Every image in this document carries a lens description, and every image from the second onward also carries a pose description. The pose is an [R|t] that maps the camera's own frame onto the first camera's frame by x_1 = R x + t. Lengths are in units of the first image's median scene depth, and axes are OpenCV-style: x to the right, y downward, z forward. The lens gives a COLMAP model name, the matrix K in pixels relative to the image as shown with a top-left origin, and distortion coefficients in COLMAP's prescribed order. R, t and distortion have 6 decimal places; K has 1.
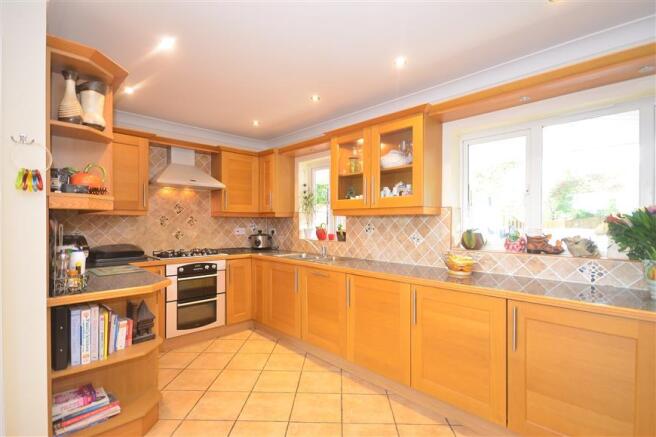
lens RADIAL K [[312.8, 0, 328.3], [0, 312.8, 223.0], [0, 0, 1]] dist [0.001554, -0.000412]
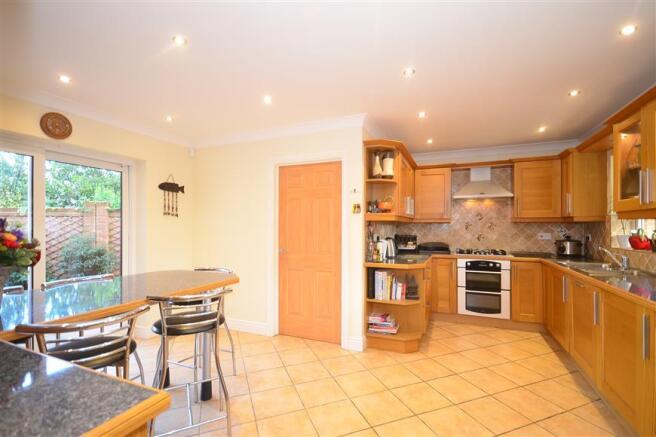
lens RADIAL K [[301.7, 0, 328.4], [0, 301.7, 221.4], [0, 0, 1]] dist [-0.000145, -0.000097]
pose [[0.368445, -0.017025, -0.929493, 0.462071], [-0.002453, 0.999811, -0.019285, -0.001206], [0.929646, 0.009386, 0.368334, 0.000064]]
